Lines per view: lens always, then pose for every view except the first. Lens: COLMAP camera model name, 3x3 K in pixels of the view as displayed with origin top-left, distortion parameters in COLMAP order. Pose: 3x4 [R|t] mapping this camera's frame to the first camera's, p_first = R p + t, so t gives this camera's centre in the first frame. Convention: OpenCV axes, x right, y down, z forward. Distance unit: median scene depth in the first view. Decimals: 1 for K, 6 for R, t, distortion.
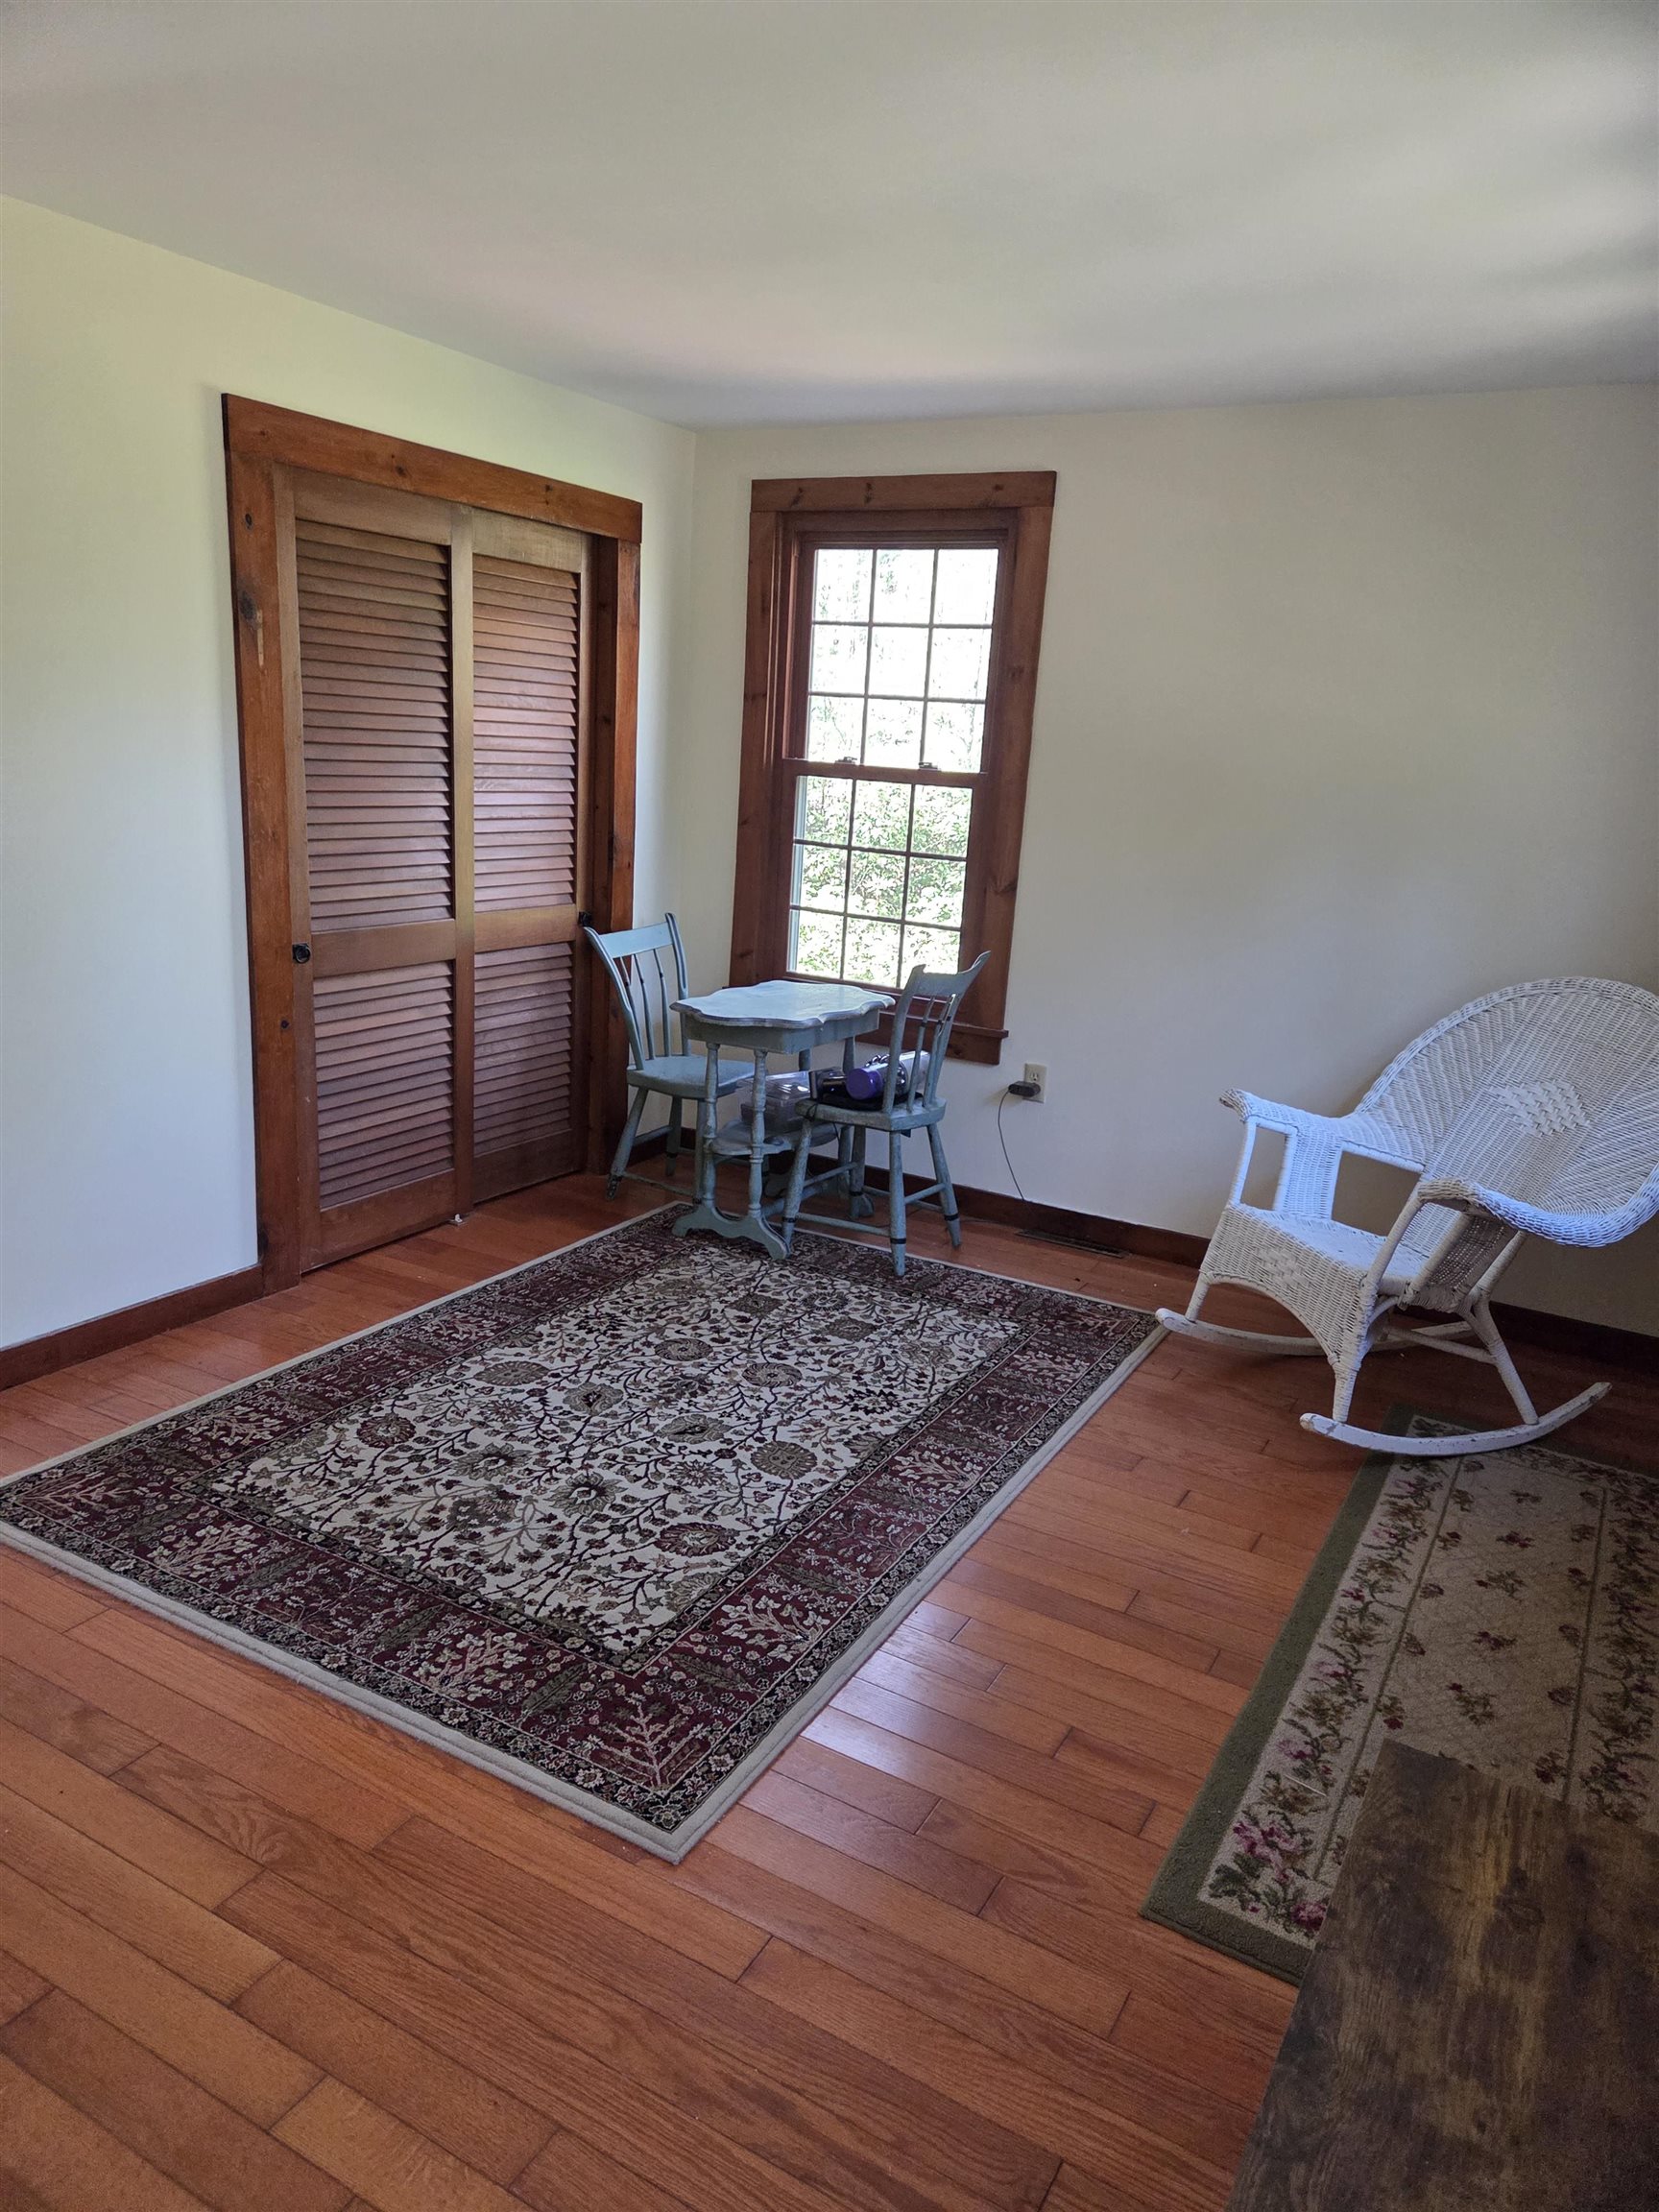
lens RADIAL K [[1469.8, 0, 843.5], [0, 1469.8, 1105.4], [0, 0, 1]] dist [0.076796, -0.068402]
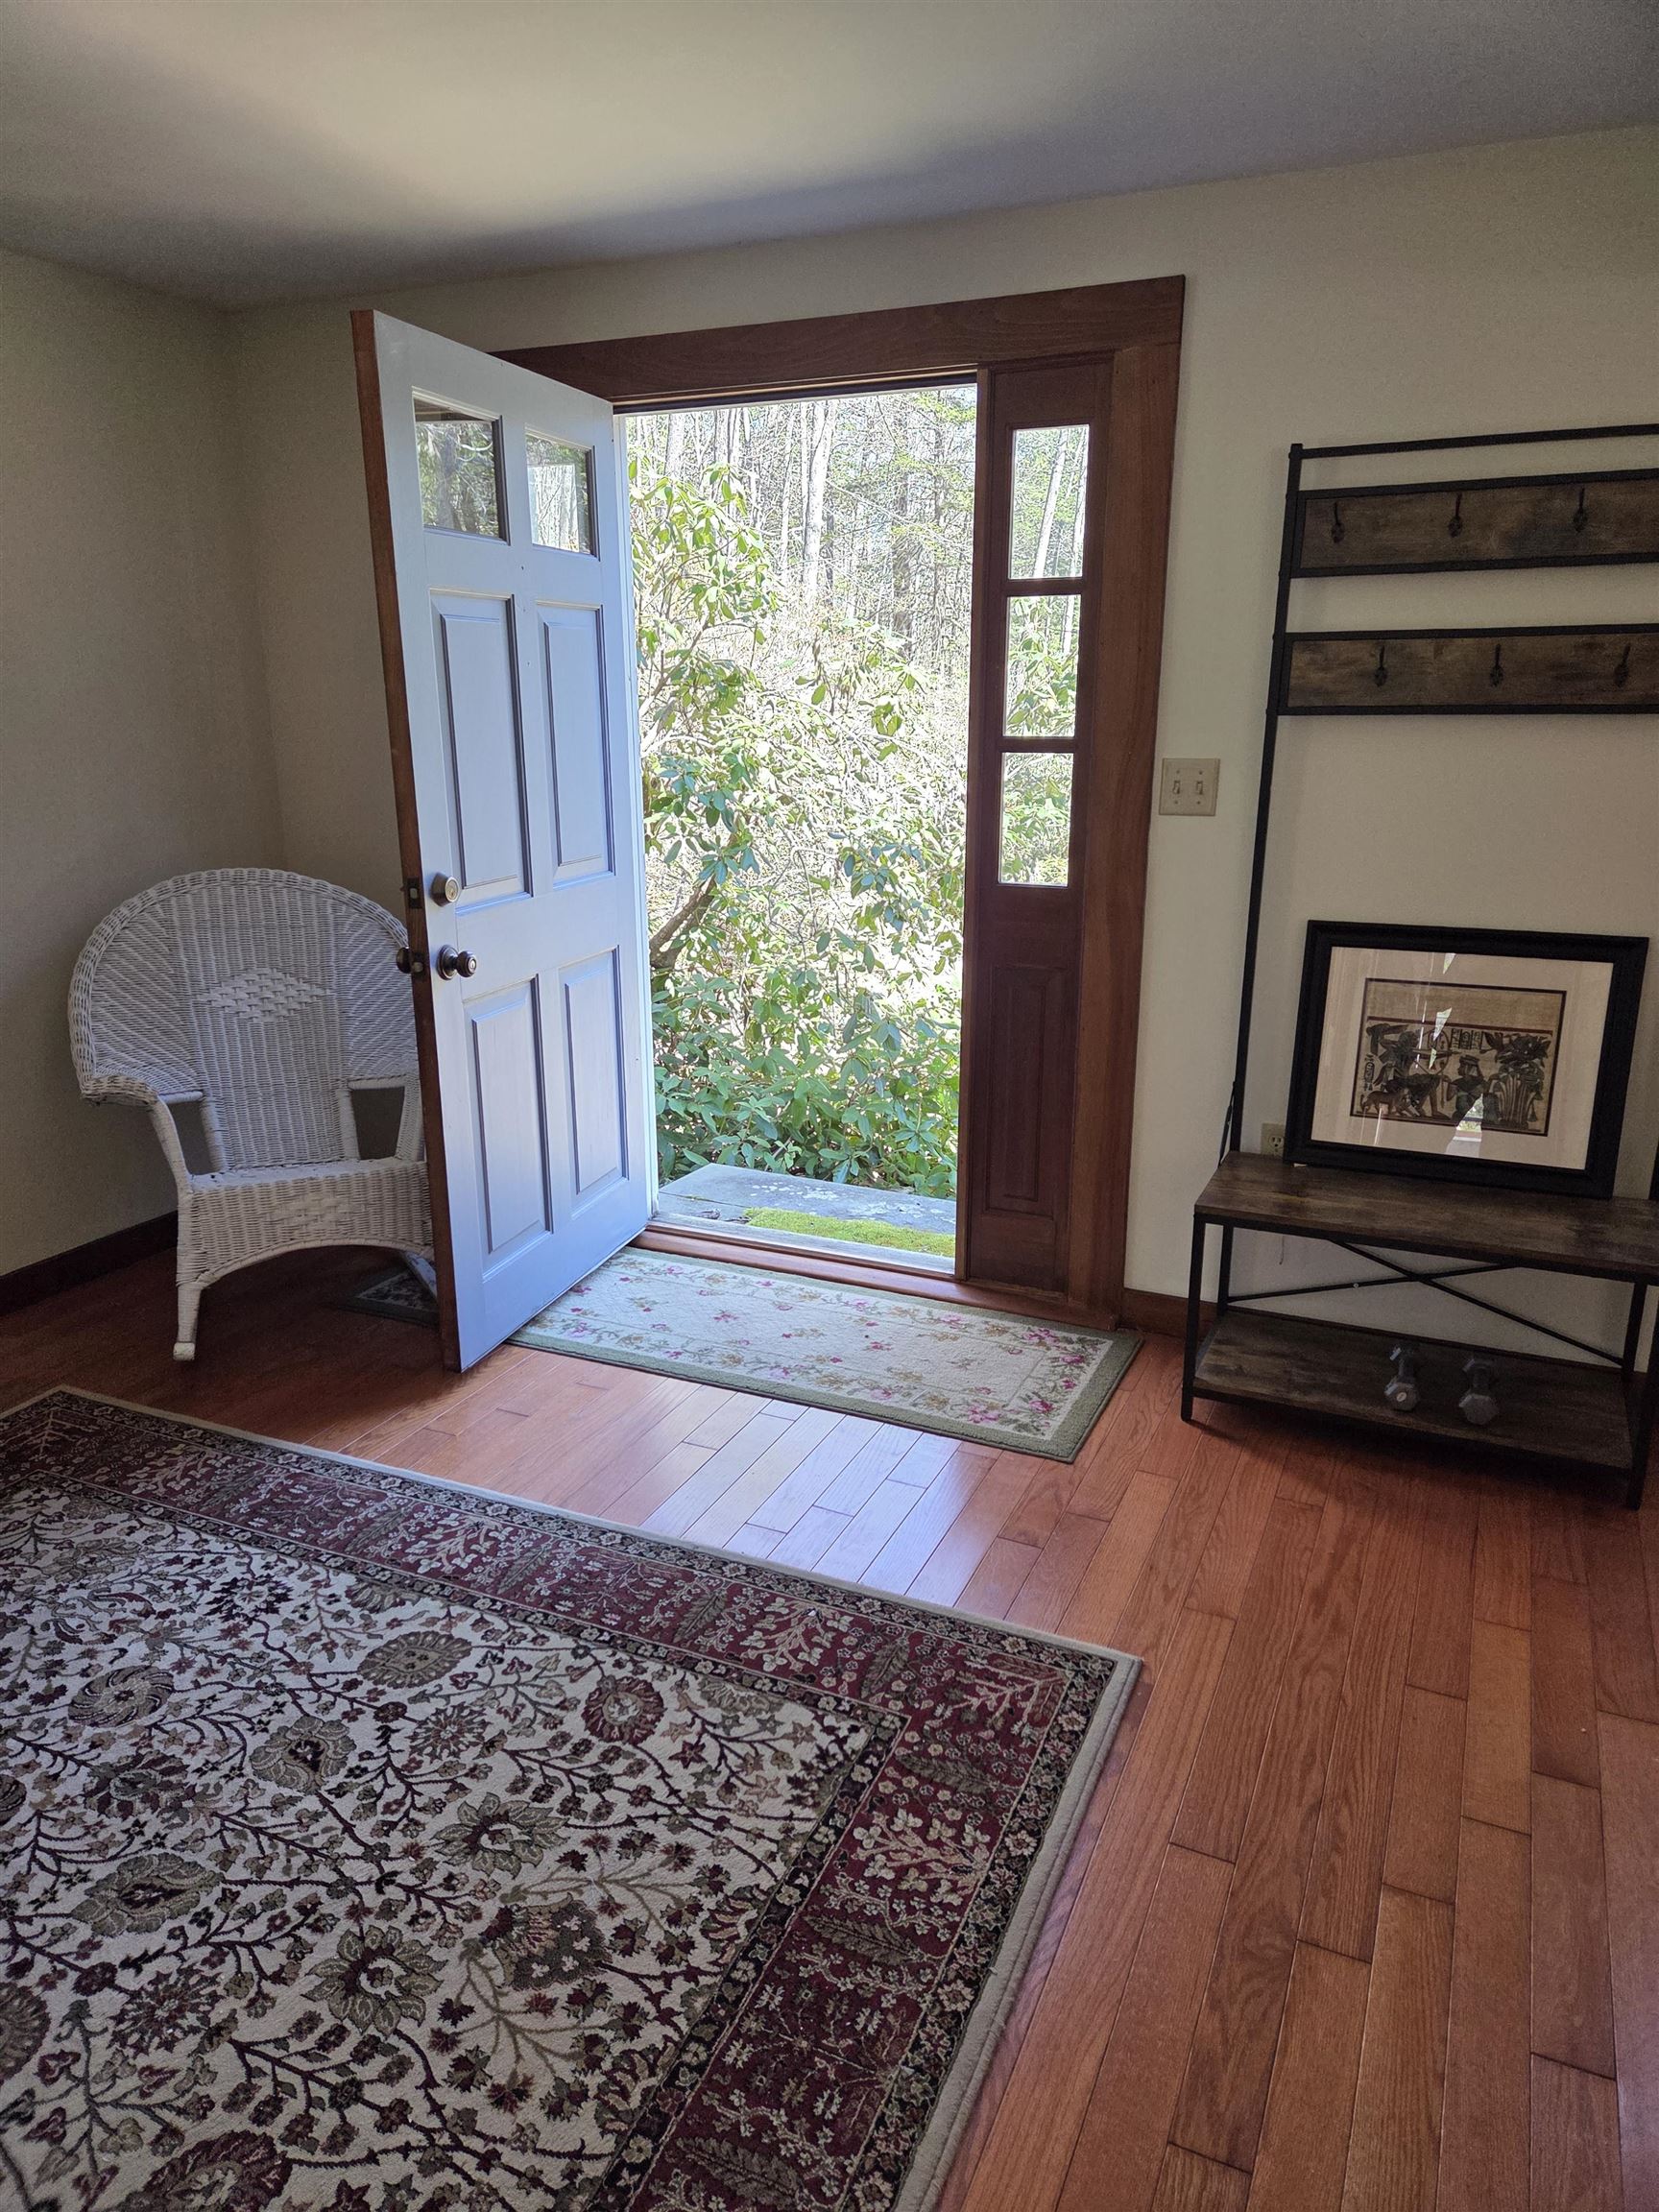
lens RADIAL K [[1469.8, 0, 838.3], [0, 1469.8, 1103.8], [0, 0, 1]] dist [0.076796, -0.068402]
pose [[-0.083764, -0.328315, 0.940847, -0.702628], [0.234881, 0.911057, 0.338831, -0.229279], [-0.968408, 0.249369, 0.000801, 0.753126]]
